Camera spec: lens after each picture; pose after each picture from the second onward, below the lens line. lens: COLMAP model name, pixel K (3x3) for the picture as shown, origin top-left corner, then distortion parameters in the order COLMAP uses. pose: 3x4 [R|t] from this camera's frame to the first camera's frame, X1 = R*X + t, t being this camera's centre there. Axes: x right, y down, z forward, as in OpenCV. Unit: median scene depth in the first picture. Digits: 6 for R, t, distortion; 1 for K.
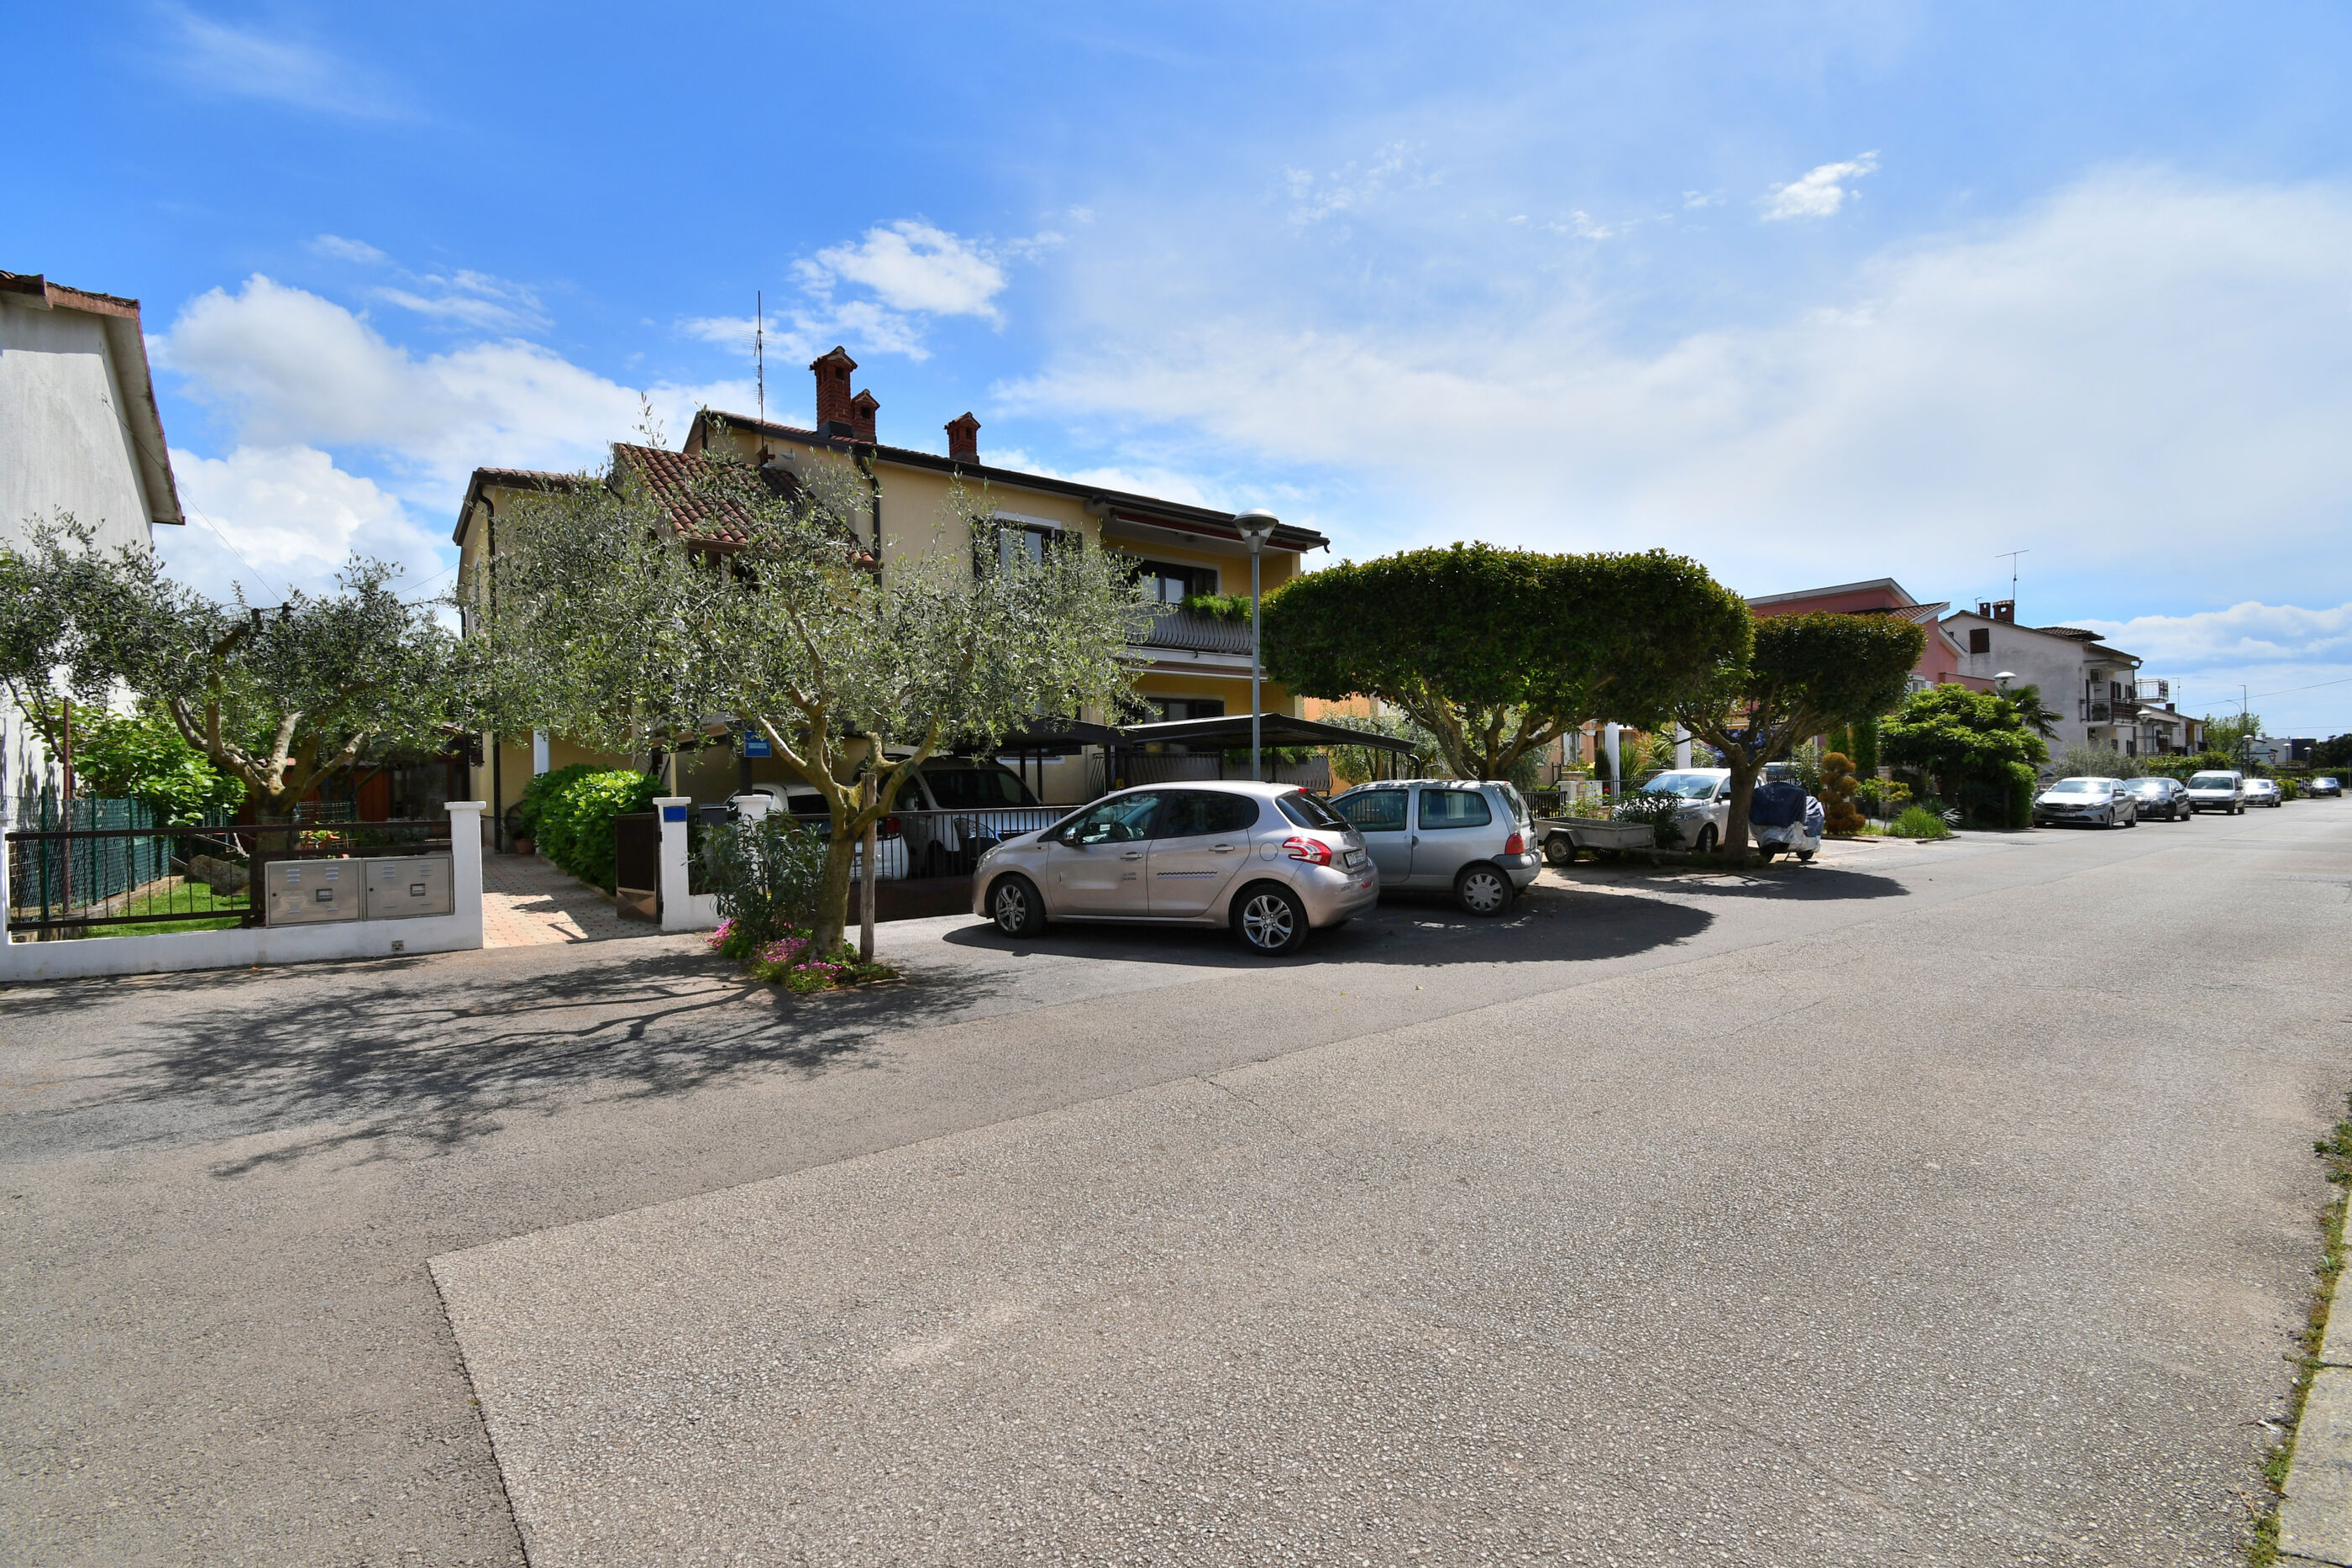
lens RADIAL K [[1042.8, 0, 1182.3], [0, 1042.8, 777.8], [0, 0, 1]] dist [0.022597, -0.029264]
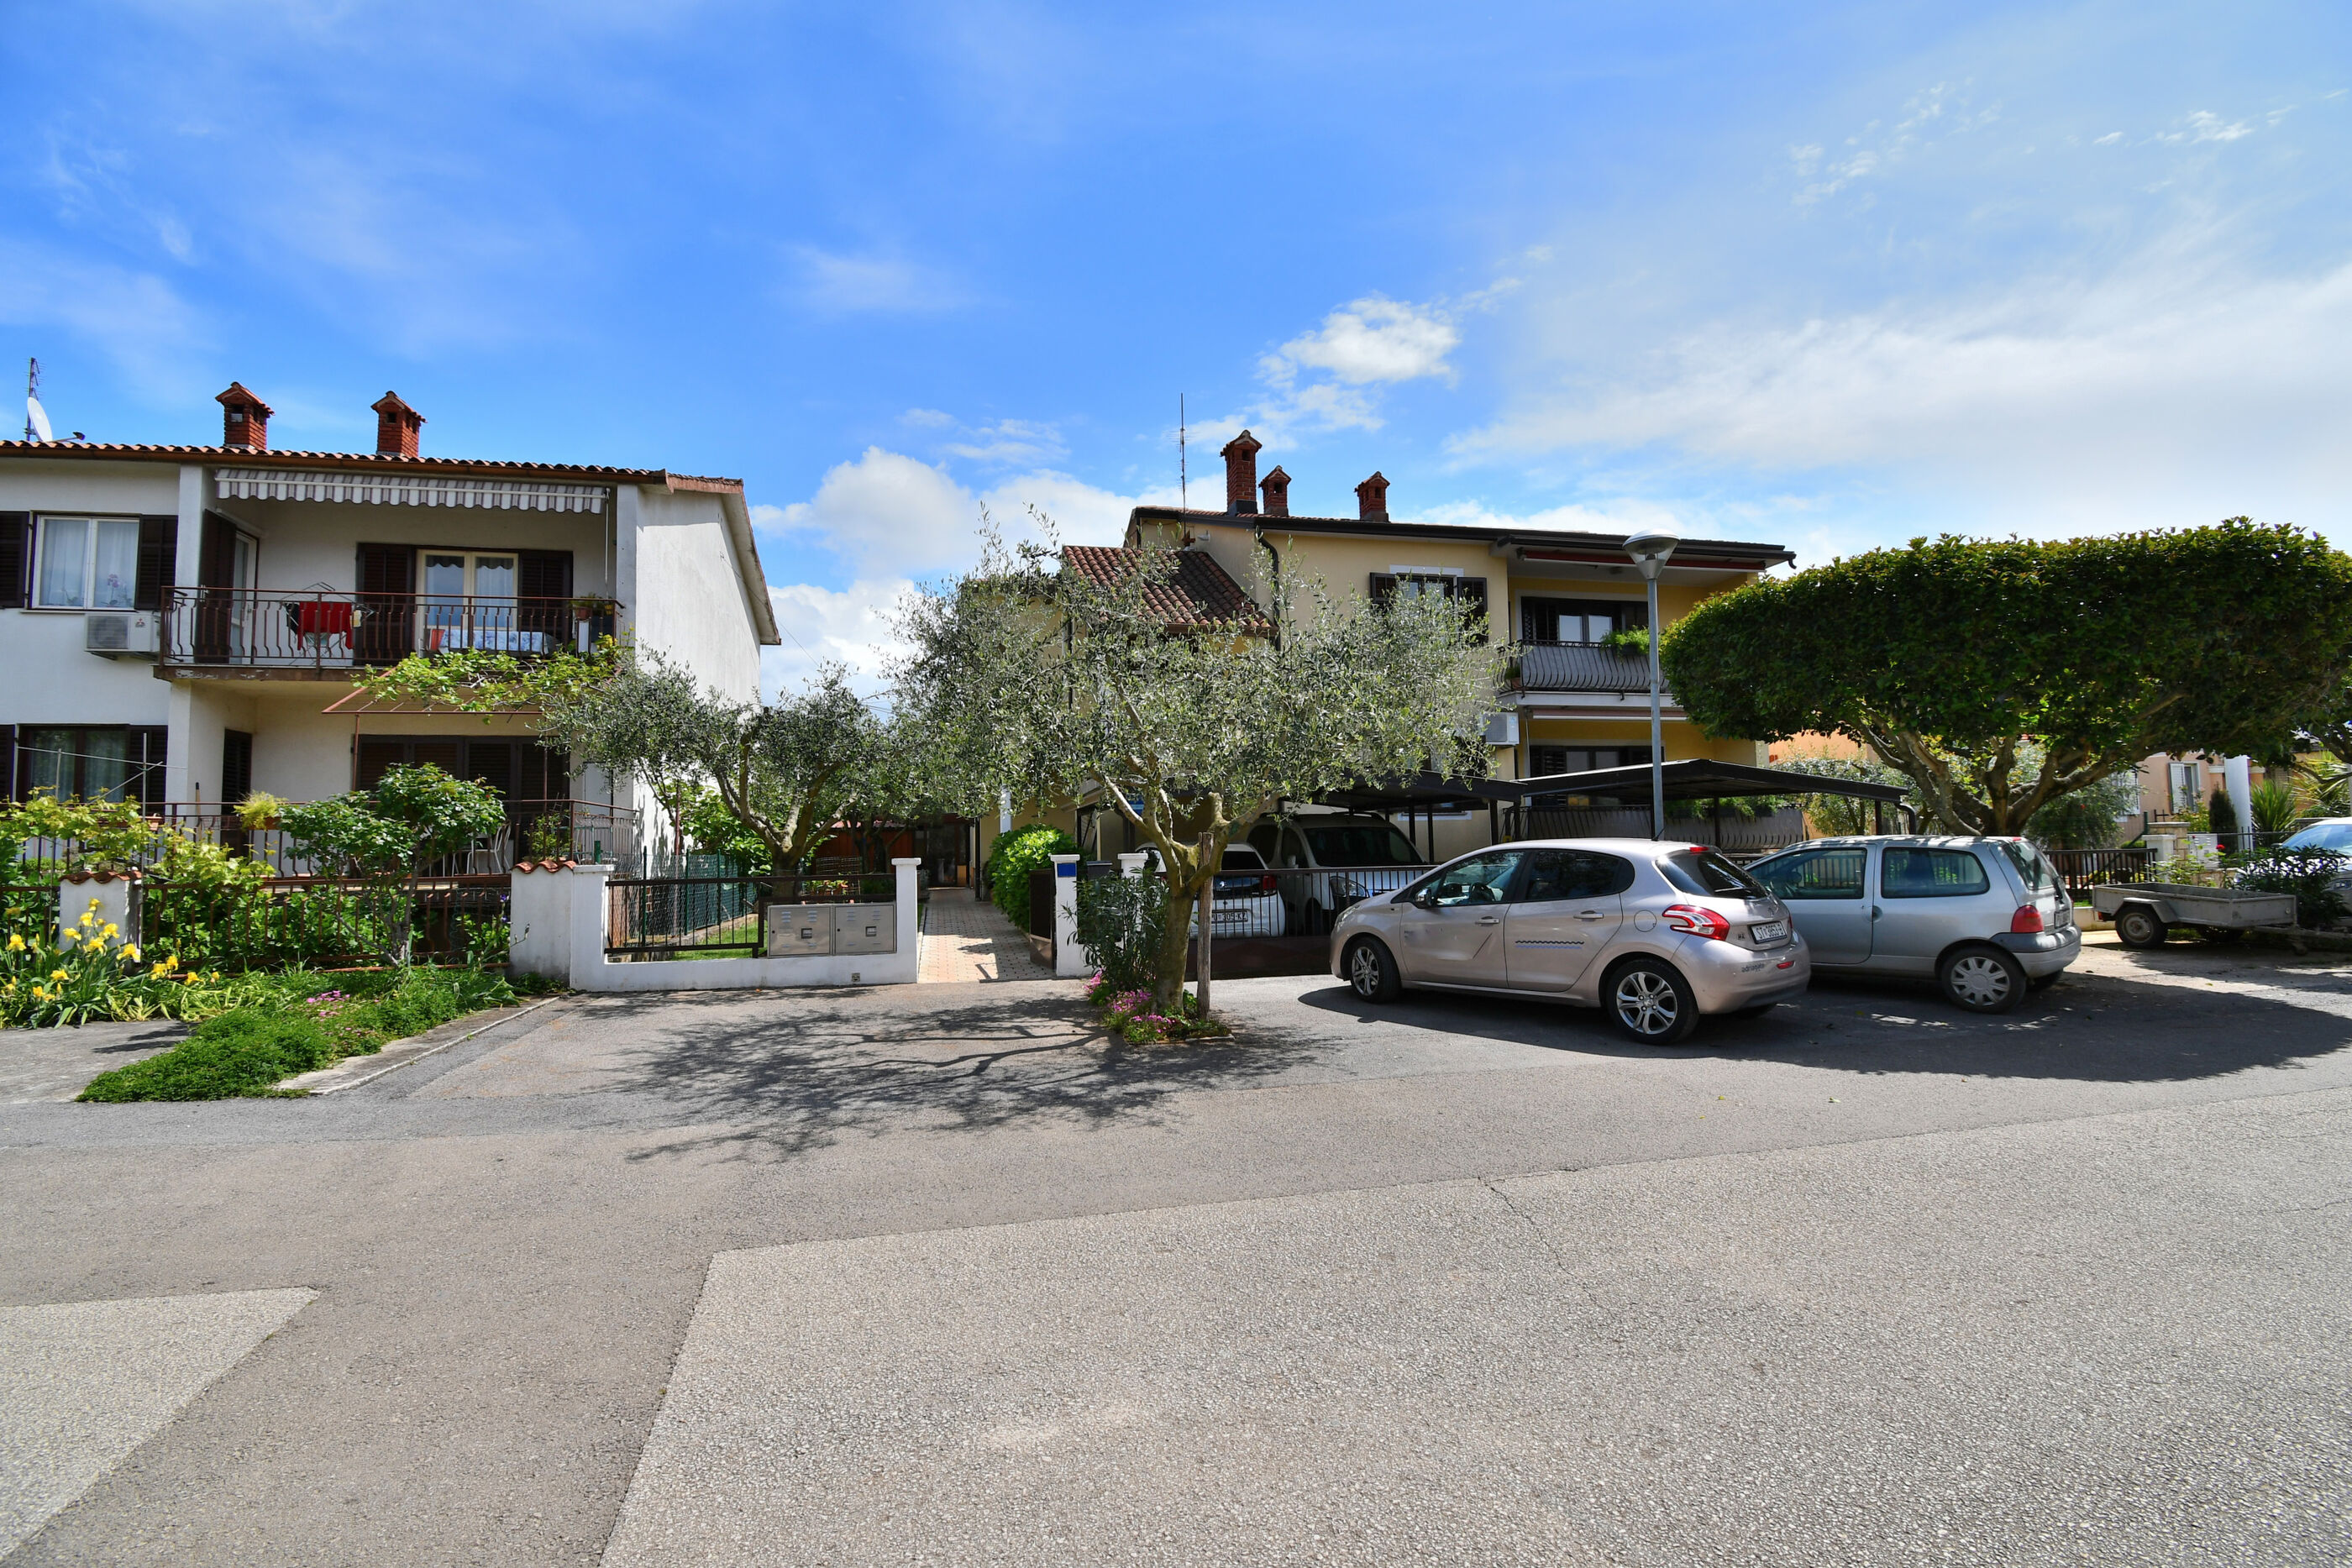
lens RADIAL K [[1039.2, 0, 1176.0], [0, 1039.2, 784.0], [0, 0, 1]] dist [0.022188, -0.028306]
pose [[0.904791, -0.025729, -0.425079, 0.097751], [0.005669, 0.998812, -0.048391, -0.002654], [0.425819, 0.041374, 0.903862, 0.051217]]
